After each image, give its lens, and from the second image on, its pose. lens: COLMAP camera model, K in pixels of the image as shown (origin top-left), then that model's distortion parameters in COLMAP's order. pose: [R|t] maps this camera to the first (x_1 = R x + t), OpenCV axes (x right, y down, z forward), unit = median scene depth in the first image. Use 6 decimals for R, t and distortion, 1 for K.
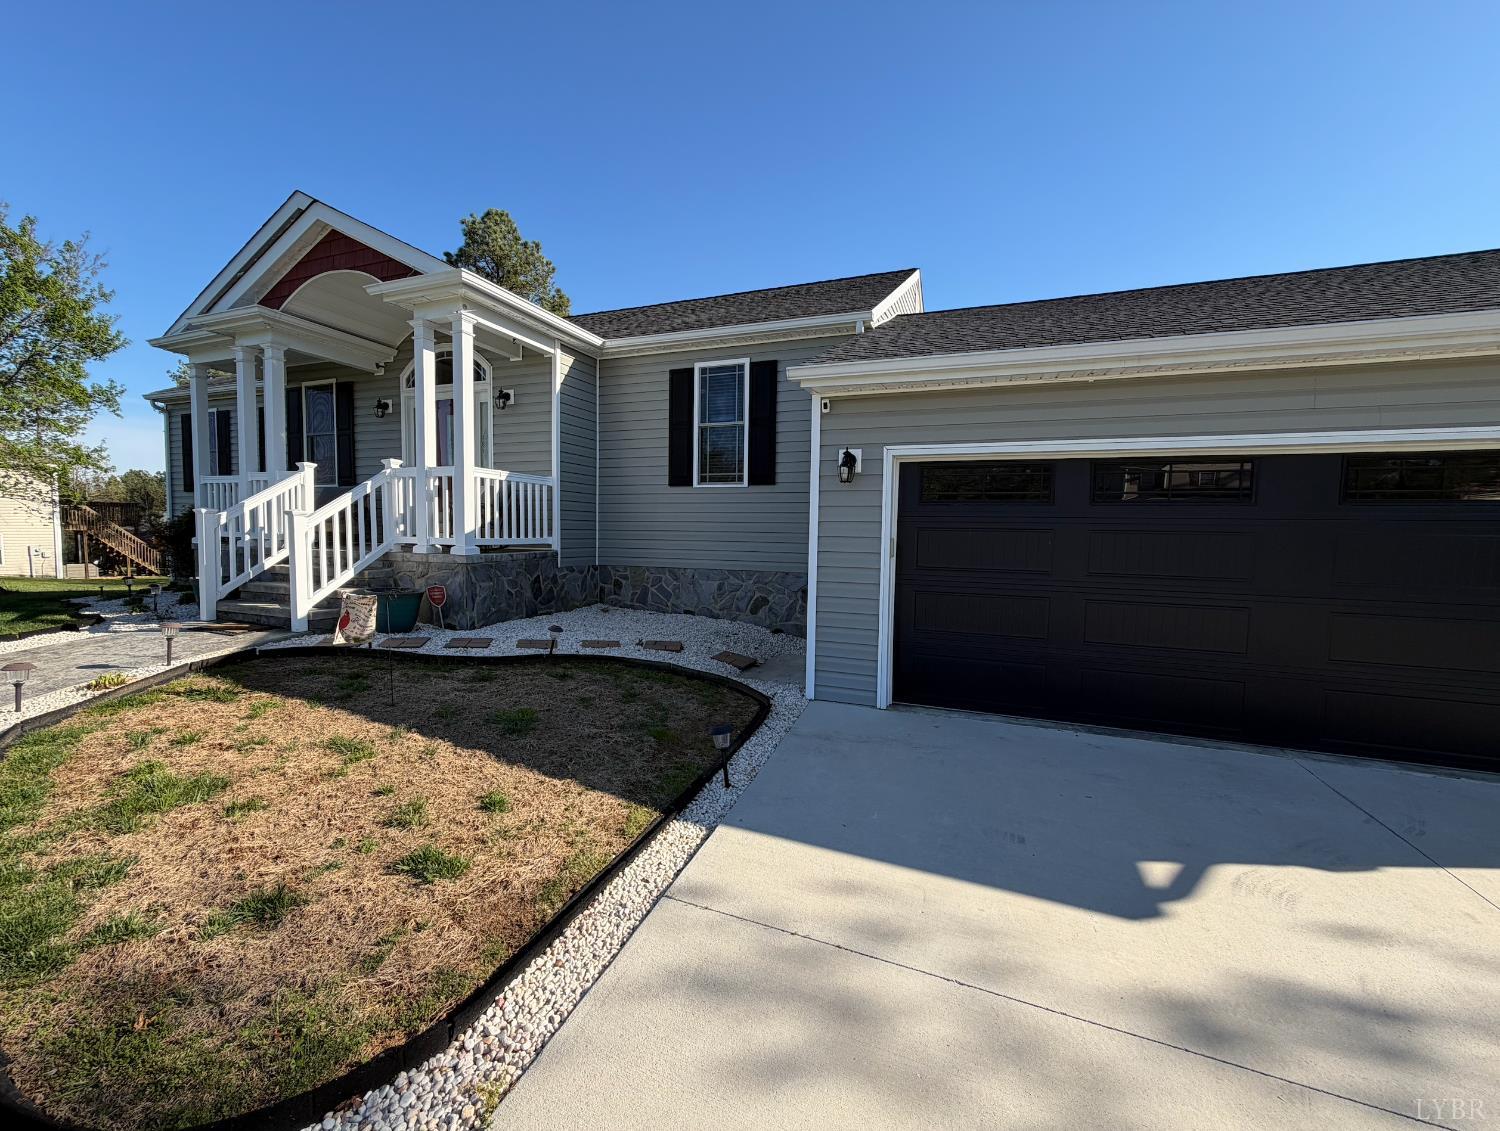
lens RADIAL K [[601.4, 0, 743.3], [0, 601.4, 566.6], [0, 0, 1]] dist [0.000001, 0.000021]
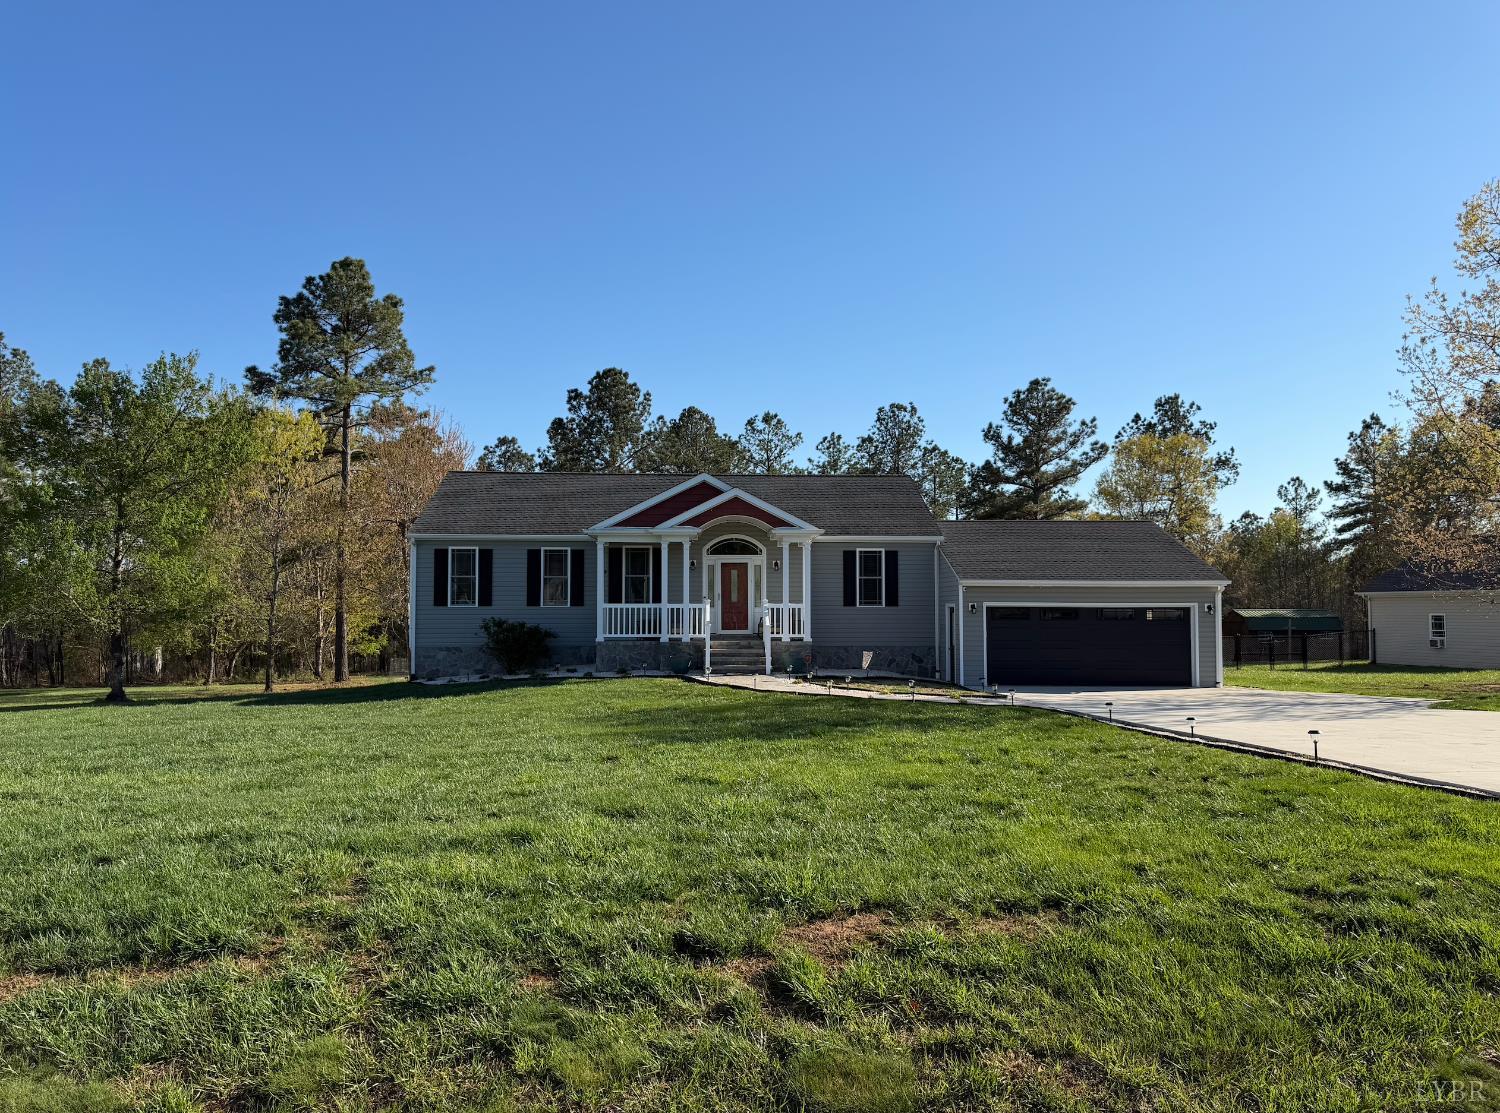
lens RADIAL K [[1077.4, 0, 750.0], [0, 1077.4, 556.5], [0, 0, 1]] dist [0.000689, -0.000057]
pose [[0.912229, 0.003687, 0.409665, -1.963490], [0.040254, 0.994314, -0.098584, 0.047091], [-0.407699, 0.106422, 0.906894, -2.269879]]
